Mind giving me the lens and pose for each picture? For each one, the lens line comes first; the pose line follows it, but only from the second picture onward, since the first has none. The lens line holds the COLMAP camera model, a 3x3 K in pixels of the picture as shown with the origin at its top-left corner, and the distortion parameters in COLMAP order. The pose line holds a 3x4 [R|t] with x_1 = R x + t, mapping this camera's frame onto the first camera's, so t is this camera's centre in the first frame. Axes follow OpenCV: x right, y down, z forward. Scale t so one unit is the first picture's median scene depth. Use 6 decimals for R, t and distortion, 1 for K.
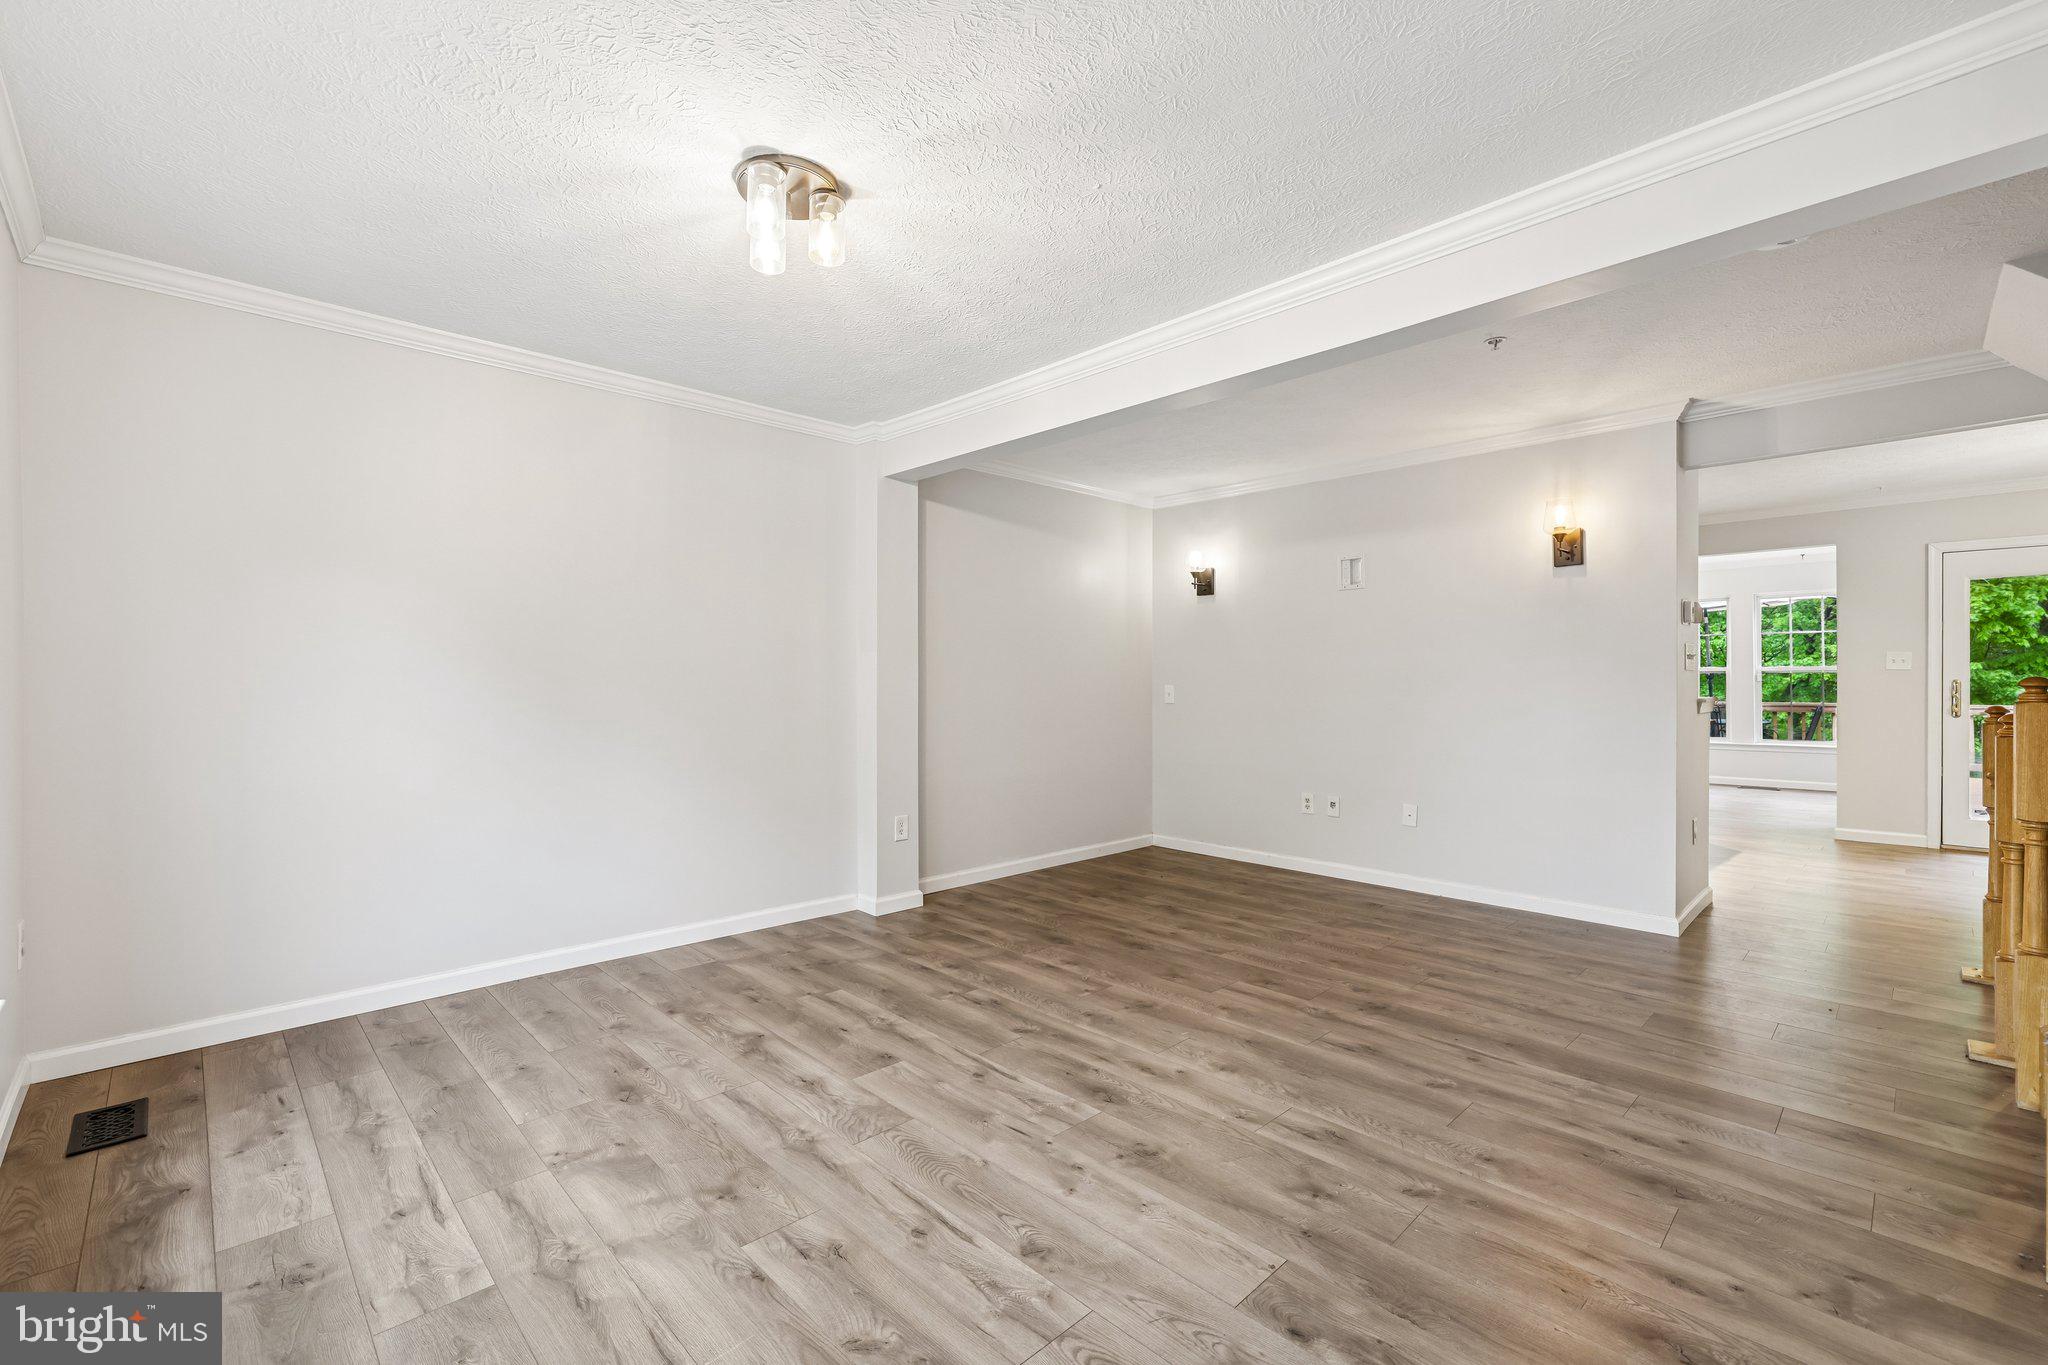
lens RADIAL K [[874.0, 0, 1014.6], [0, 874.0, 683.7], [0, 0, 1]] dist [-0.001185, 0.000093]
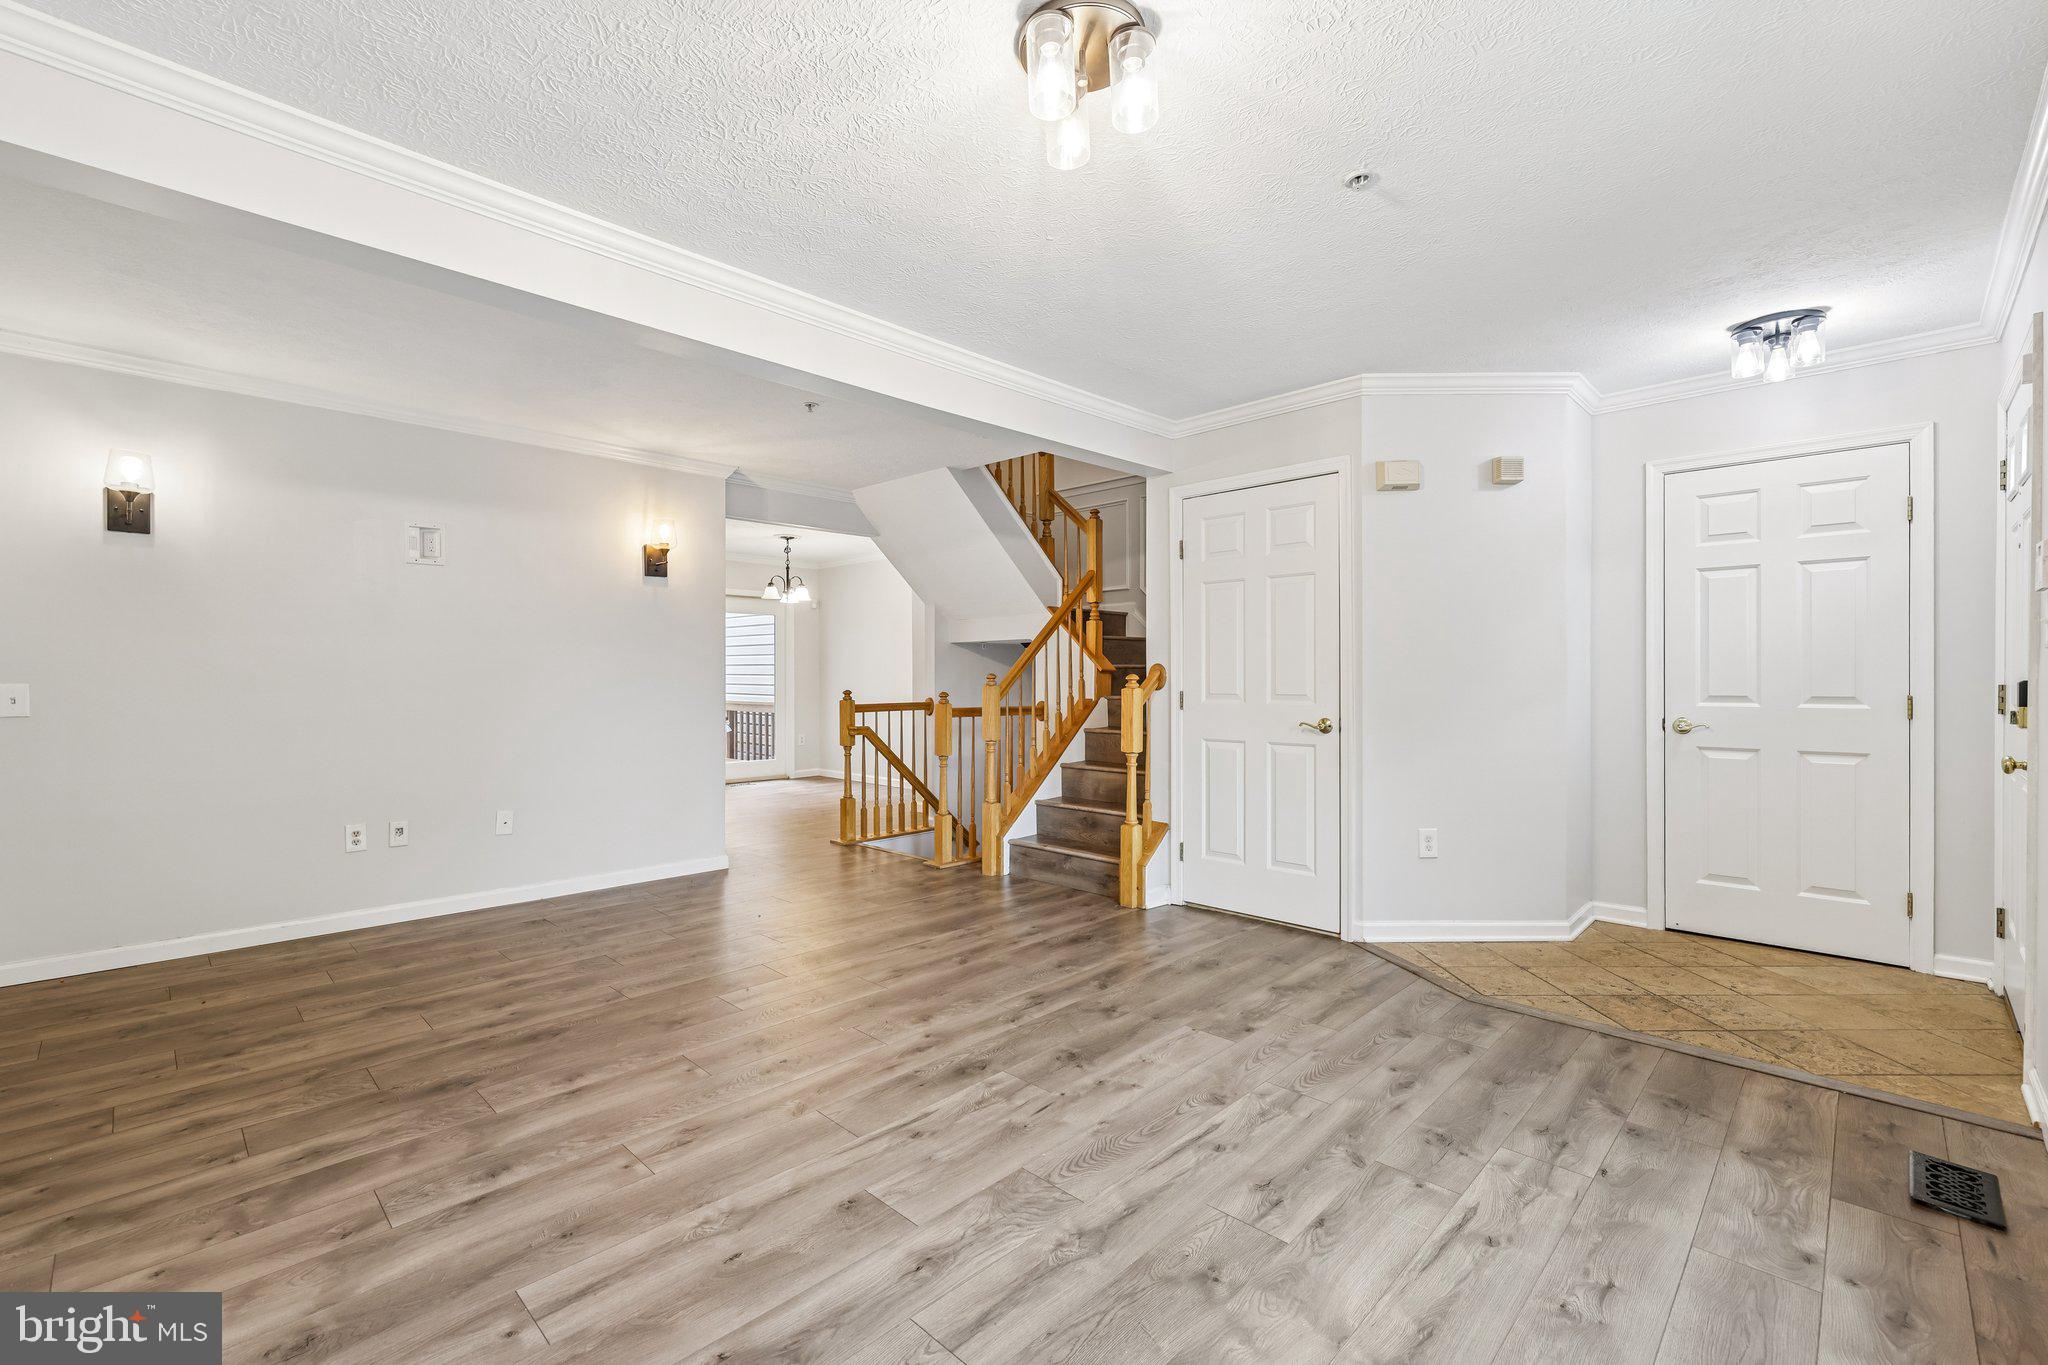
lens RADIAL K [[874.0, 0, 1014.6], [0, 874.0, 683.7], [0, 0, 1]] dist [-0.001185, 0.000093]
pose [[-0.031894, -0.008281, 0.999457, -0.827891], [0.004294, 0.999955, 0.008422, -0.000211], [-0.999482, 0.004560, -0.031857, 0.859755]]
